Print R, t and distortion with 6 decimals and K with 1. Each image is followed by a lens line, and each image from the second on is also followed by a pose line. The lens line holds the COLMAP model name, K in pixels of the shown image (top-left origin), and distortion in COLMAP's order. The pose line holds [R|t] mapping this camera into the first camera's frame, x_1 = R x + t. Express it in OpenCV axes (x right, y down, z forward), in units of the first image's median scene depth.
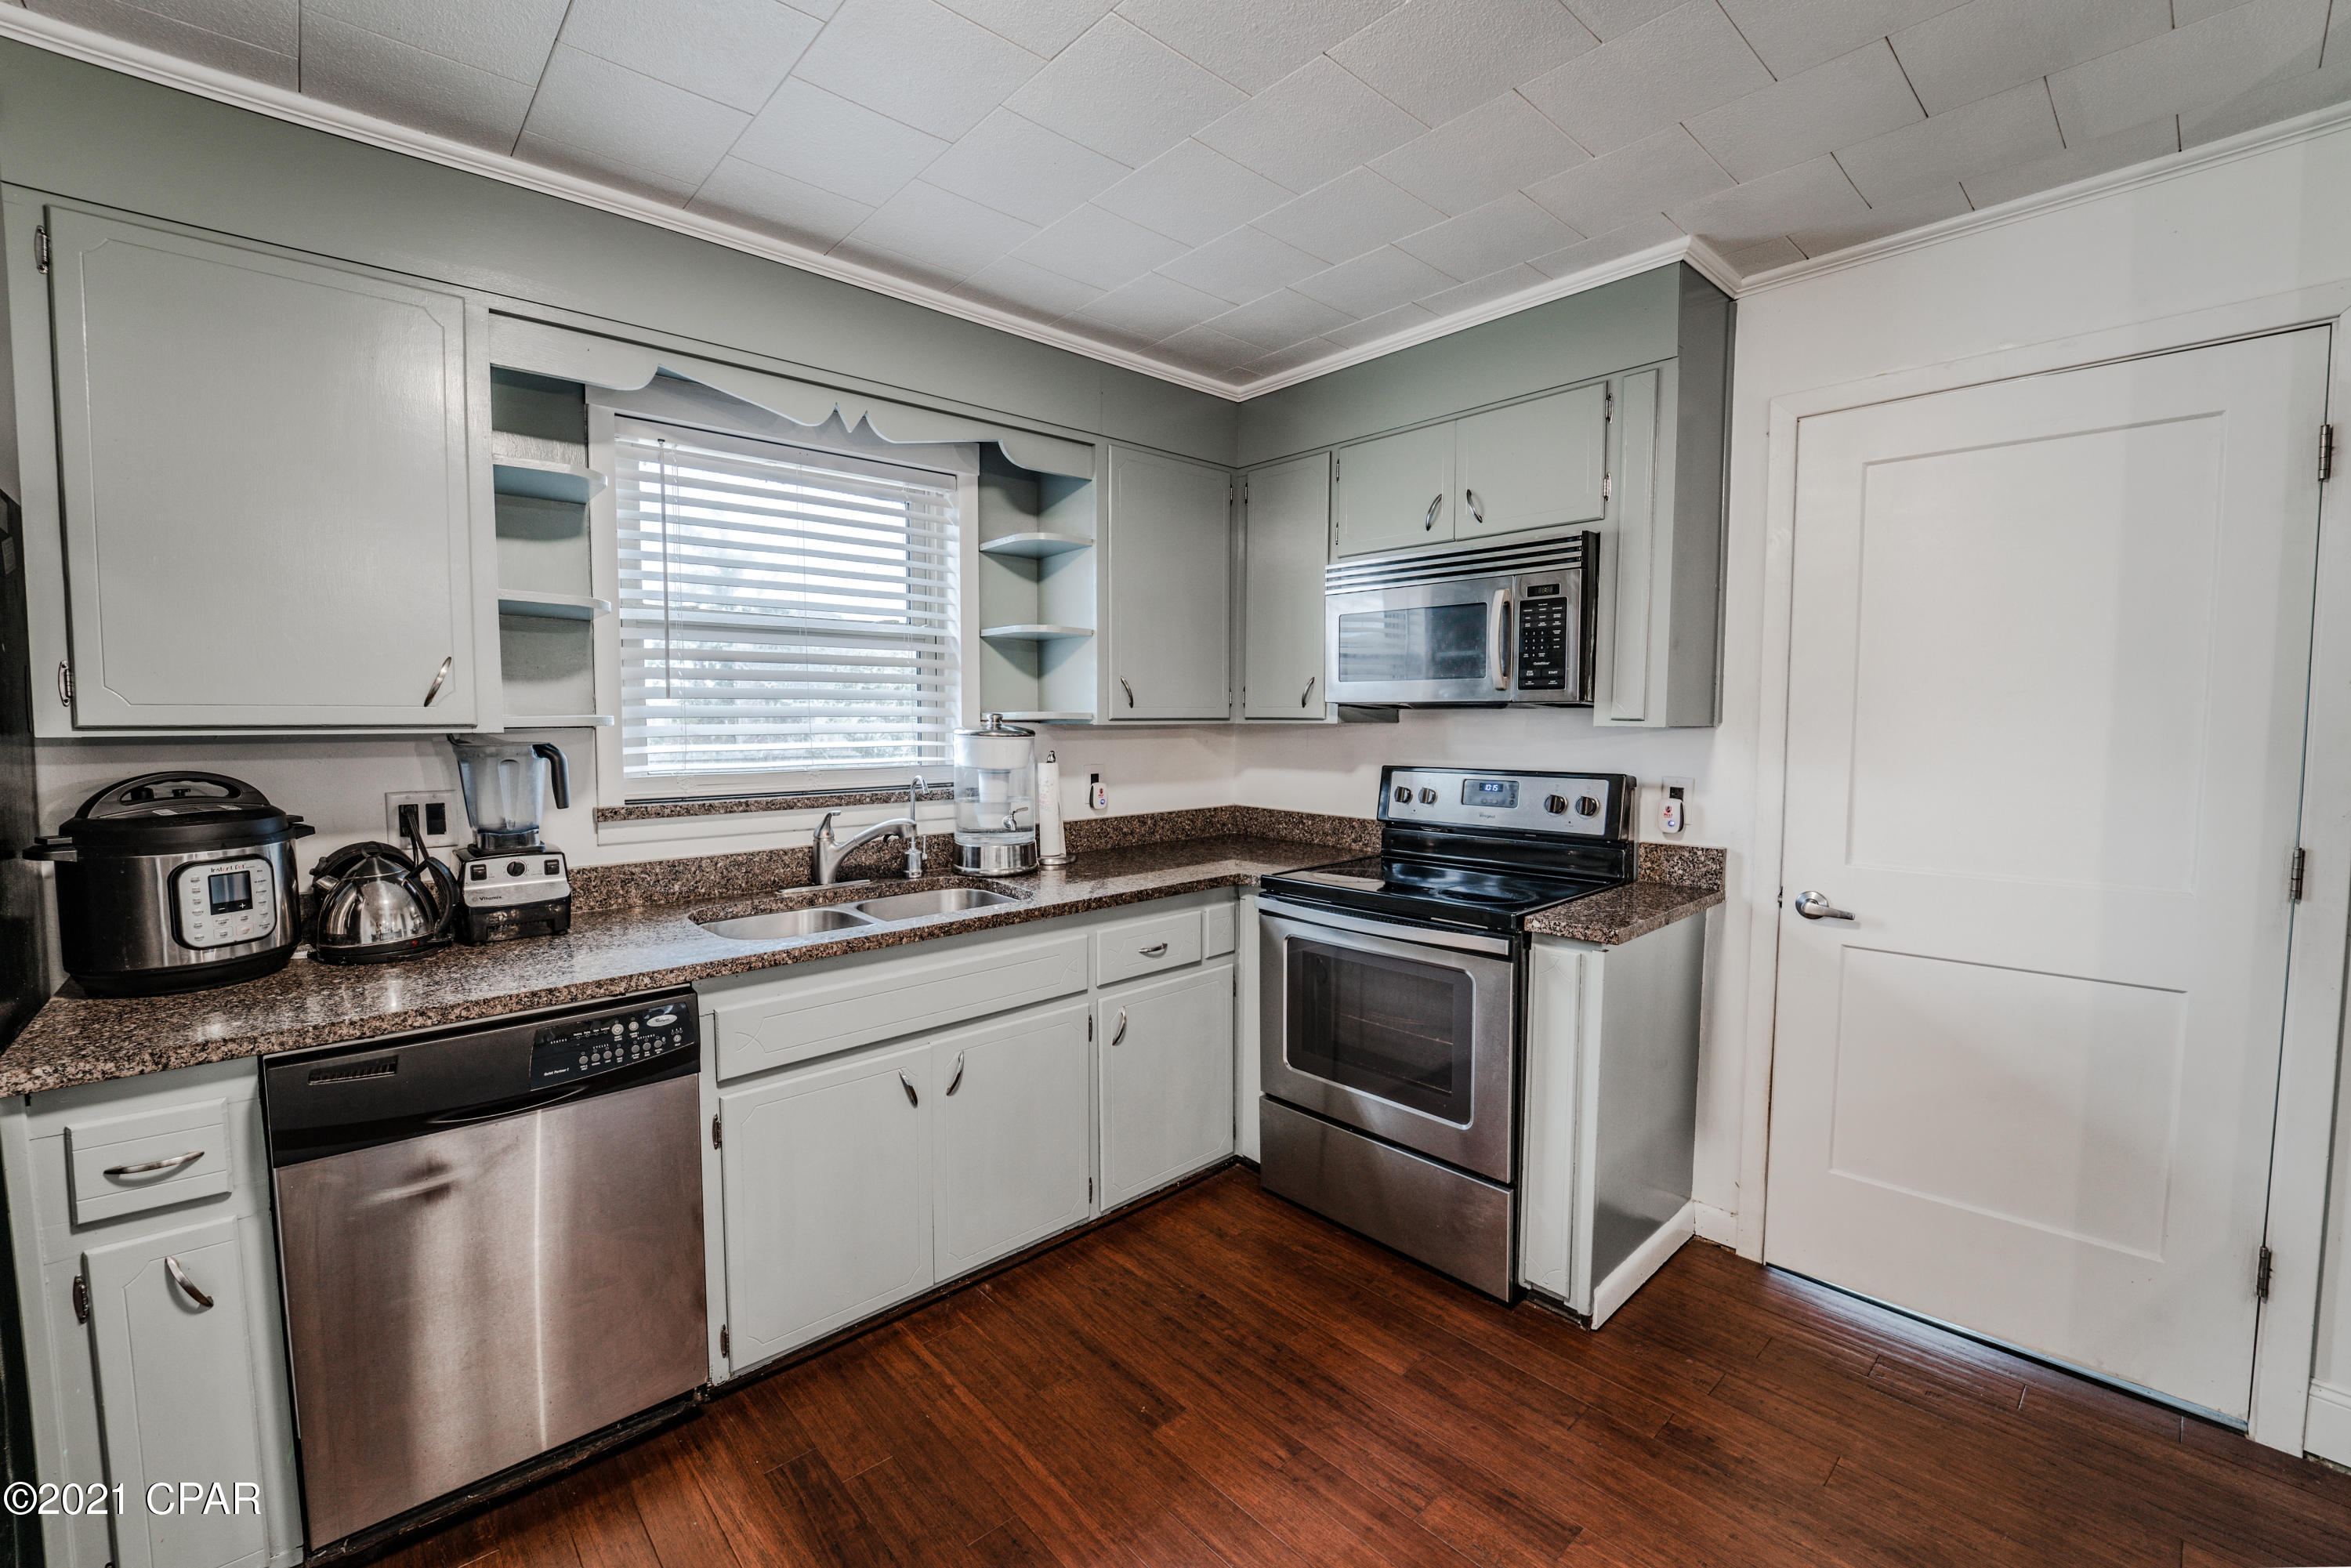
lens RADIAL K [[971.7, 0, 1148.2], [0, 971.7, 786.6], [0, 0, 1]] dist [-0.017277, -0.000187]
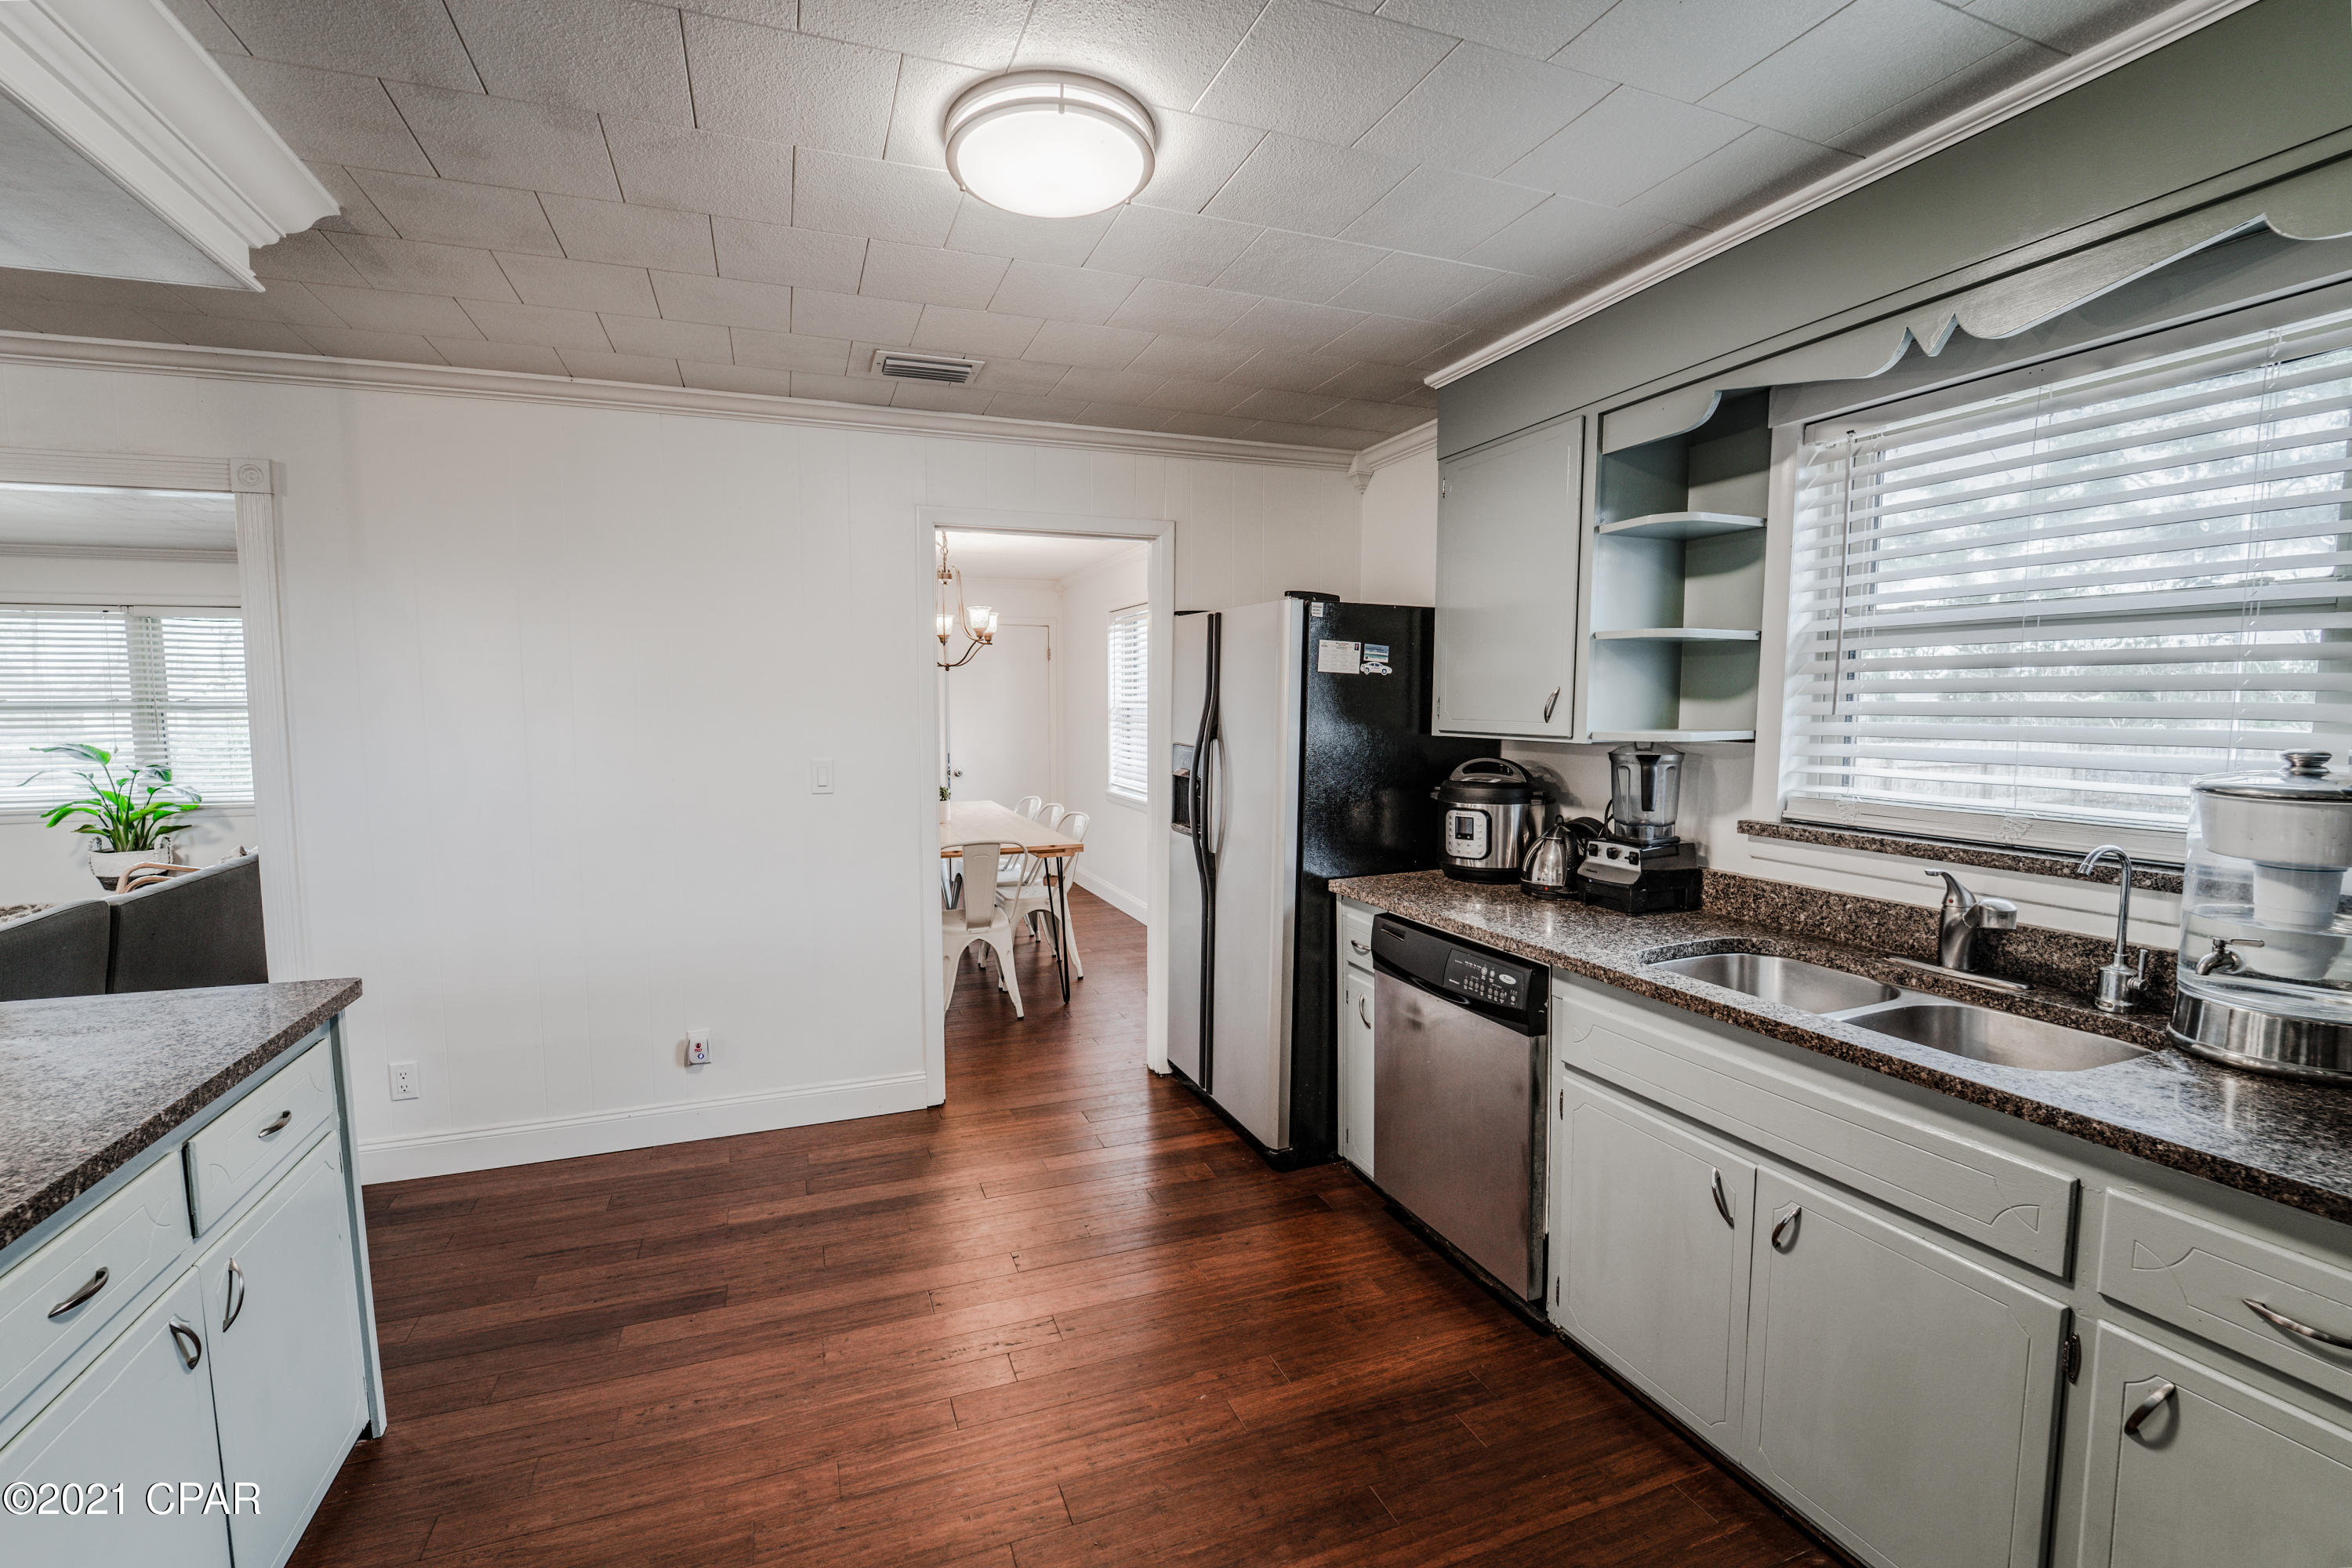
lens RADIAL K [[972.2, 0, 1148.7], [0, 972.2, 786.6], [0, 0, 1]] dist [-0.017277, -0.000187]
pose [[-0.347783, 0.084502, -0.933759, 0.580993], [-0.065200, 0.991339, 0.113997, -0.084192], [0.935305, 0.100527, -0.339262, 0.697525]]
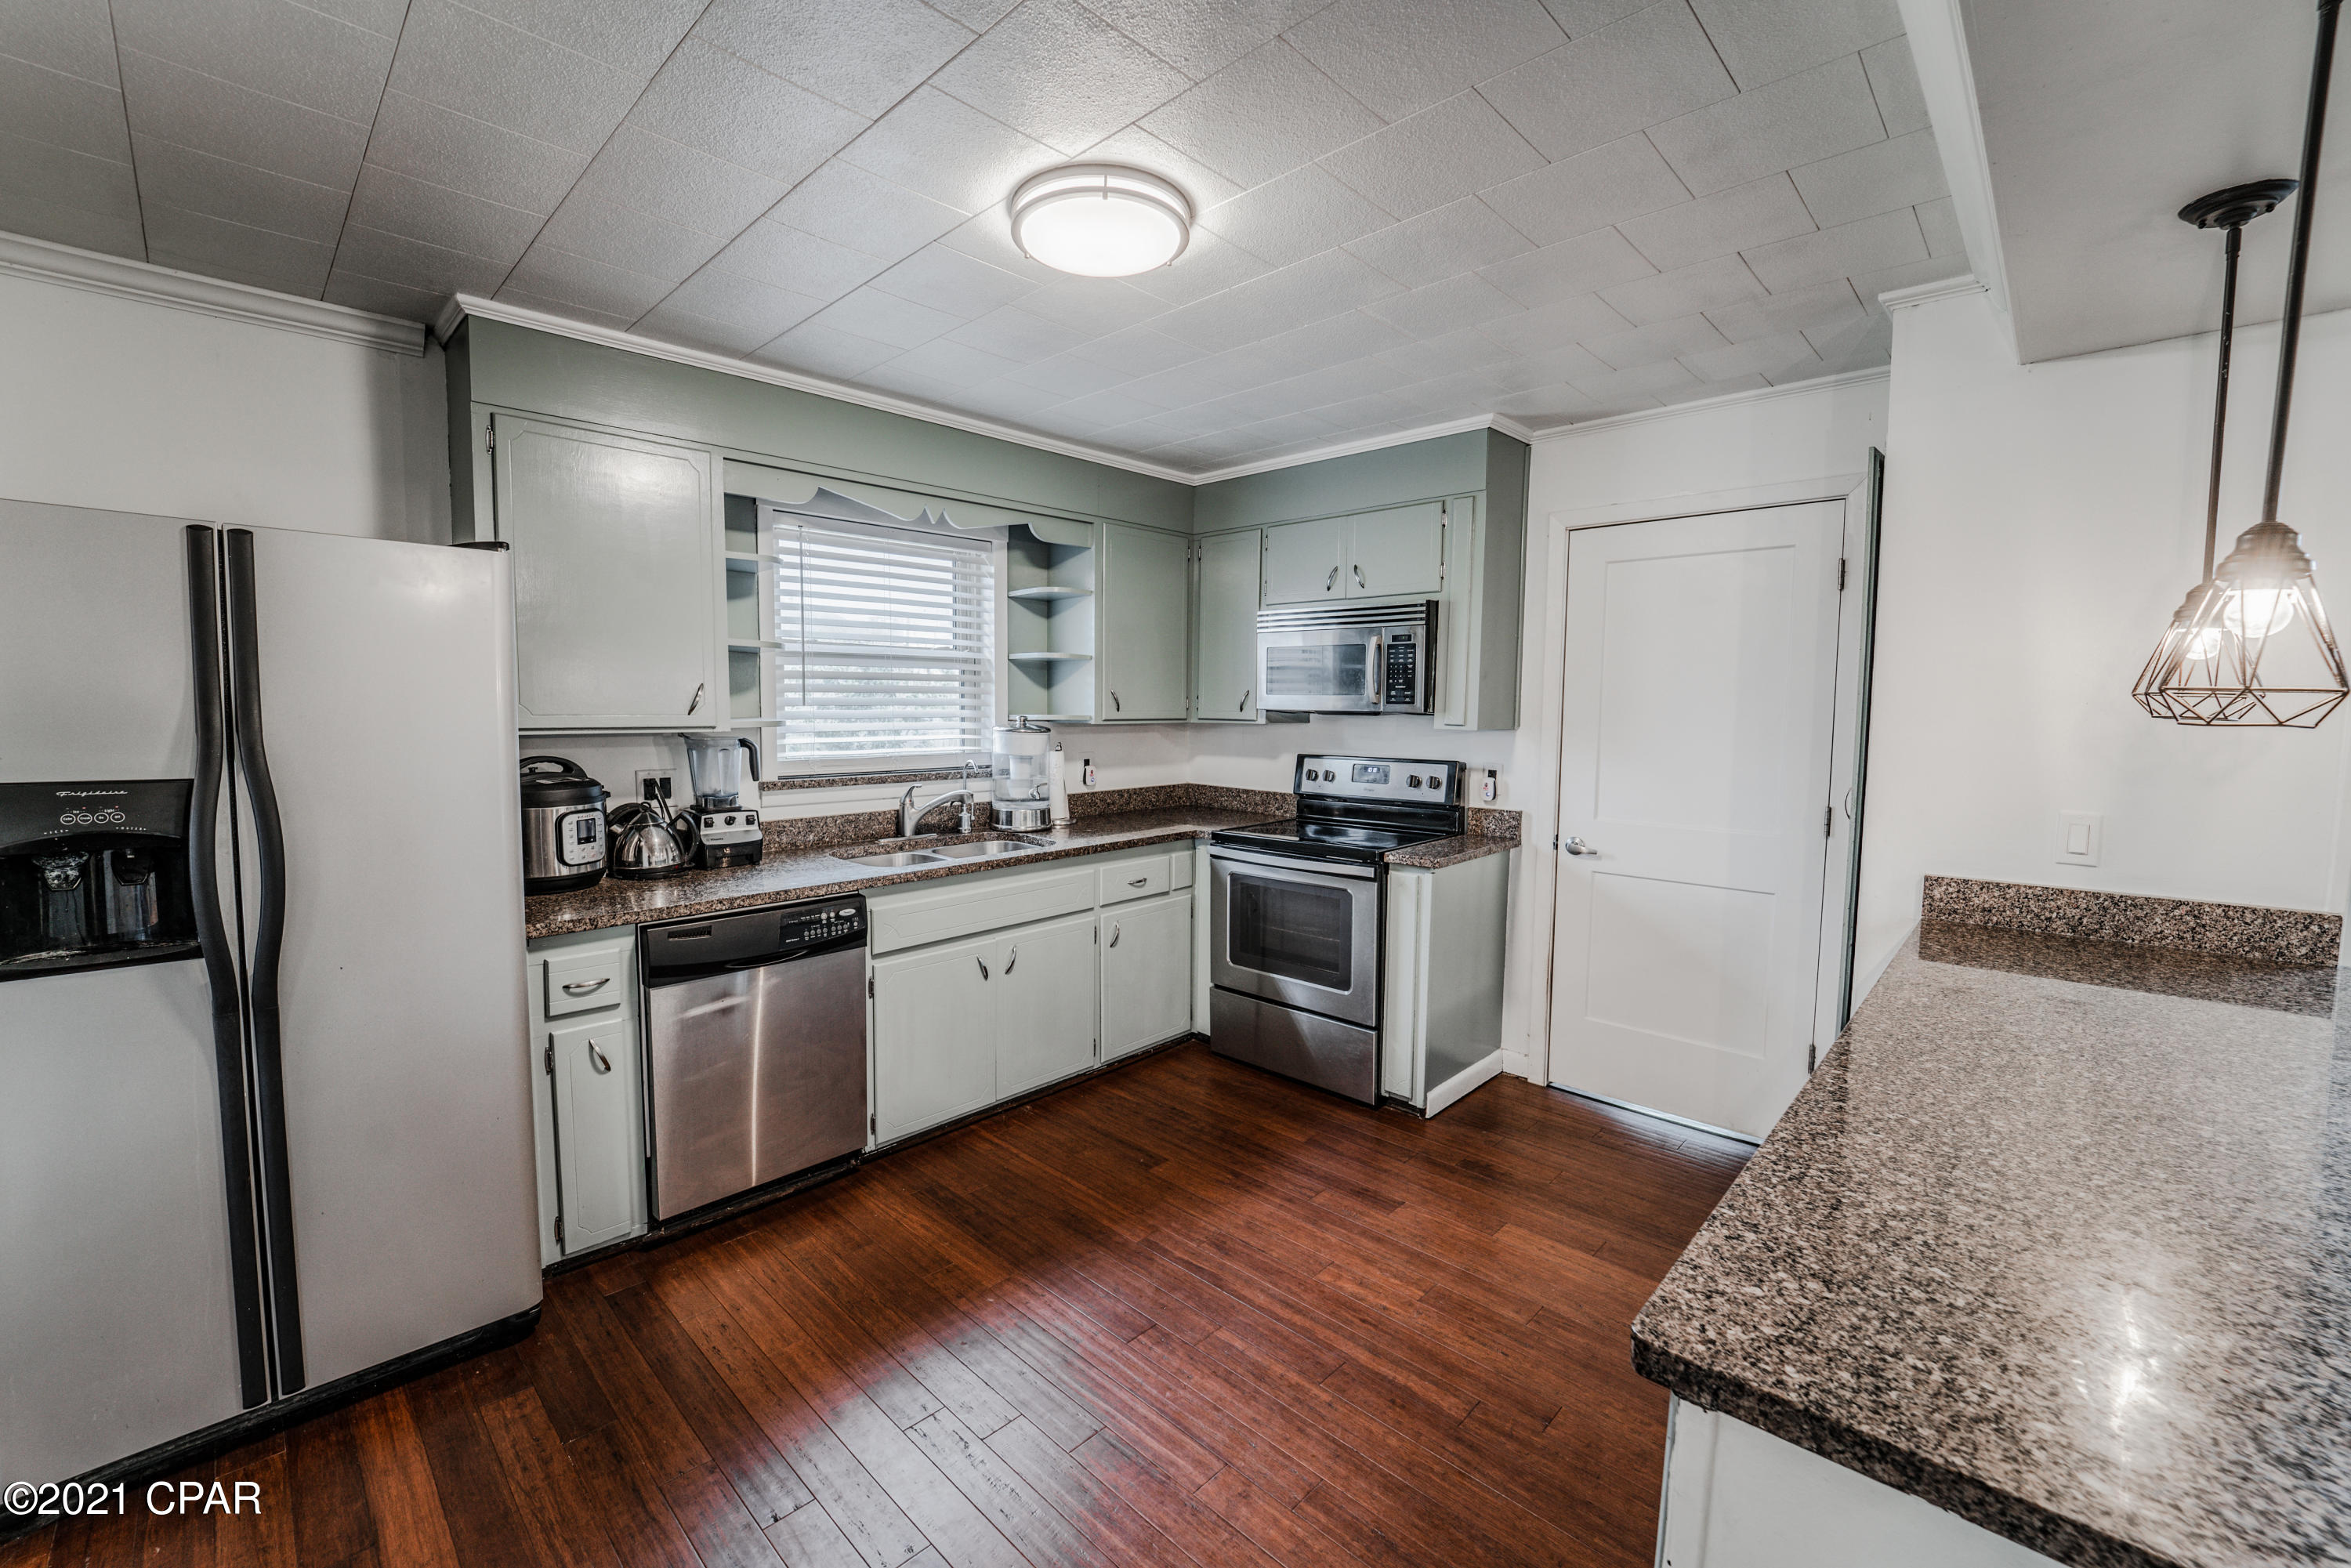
lens RADIAL K [[961.4, 0, 1135.8], [0, 961.4, 779.4], [0, 0, 1]] dist [0.000794, 0.000033]
pose [[0.998423, 0.002491, 0.056077, -0.082778], [-0.003001, 0.999955, 0.009009, 0.003643], [-0.056052, -0.009163, 0.998386, -0.448609]]
